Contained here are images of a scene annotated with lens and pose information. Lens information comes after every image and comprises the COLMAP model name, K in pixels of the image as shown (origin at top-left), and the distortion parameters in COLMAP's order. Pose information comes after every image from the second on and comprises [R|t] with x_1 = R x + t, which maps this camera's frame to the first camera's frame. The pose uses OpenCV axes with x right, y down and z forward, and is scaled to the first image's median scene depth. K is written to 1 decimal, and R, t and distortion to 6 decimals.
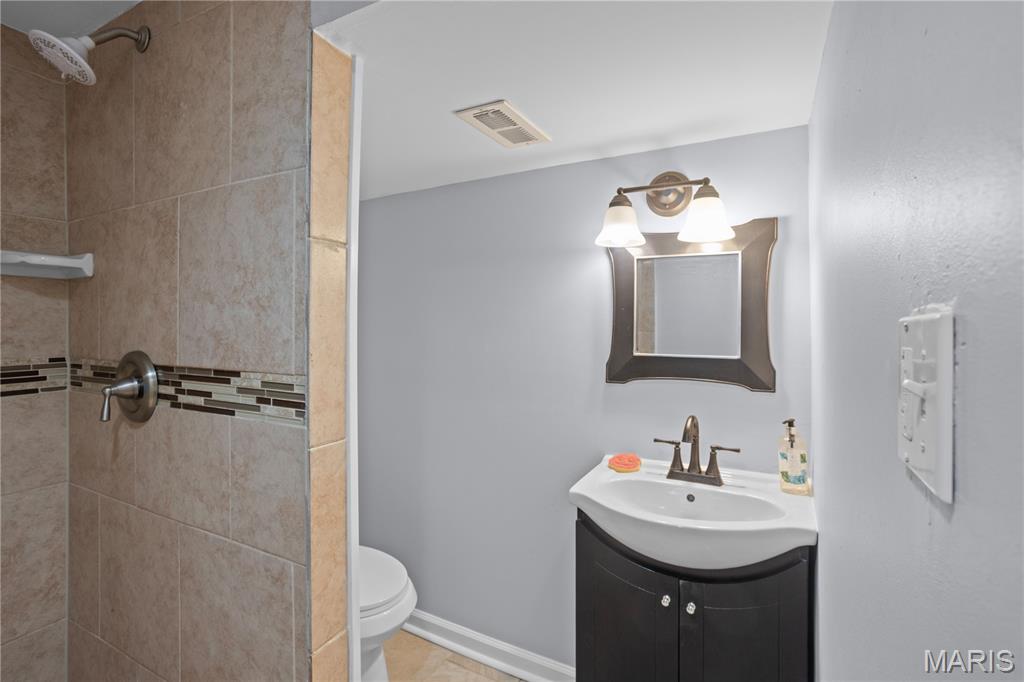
lens RADIAL K [[506.5, 0, 485.9], [0, 506.5, 329.5], [0, 0, 1]] dist [-0.056956, 0.033914]
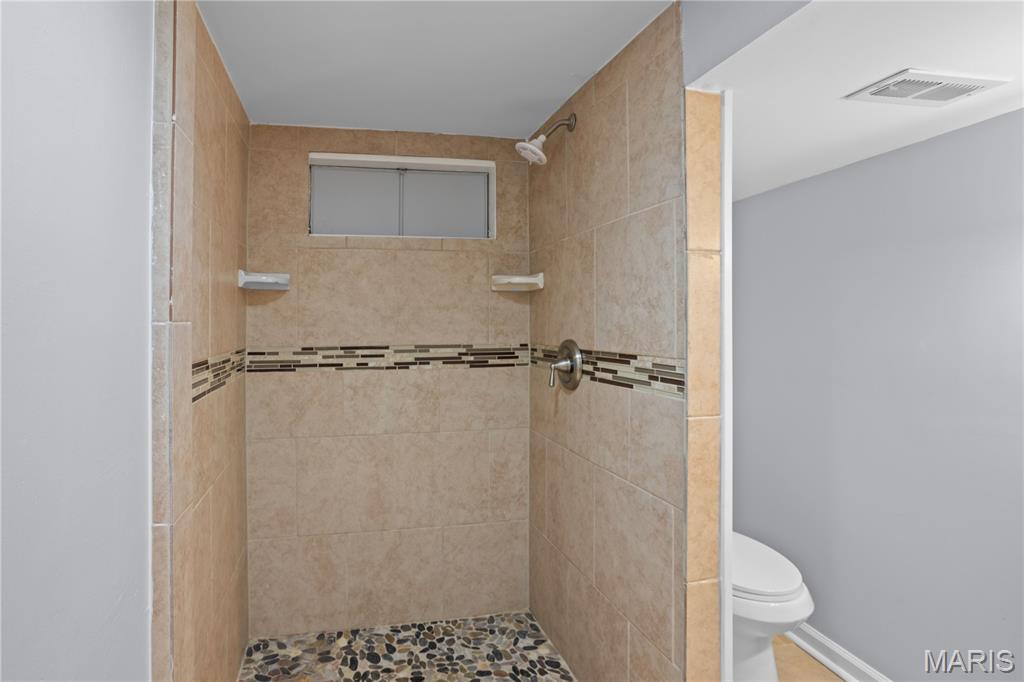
lens RADIAL K [[506.5, 0, 485.9], [0, 506.5, 329.5], [0, 0, 1]] dist [-0.056956, 0.033914]
pose [[0.721931, 0.000982, -0.691964, 0.138872], [0.002805, 0.999987, 0.004346, 0.008415], [0.691959, -0.005078, 0.721919, -0.232494]]
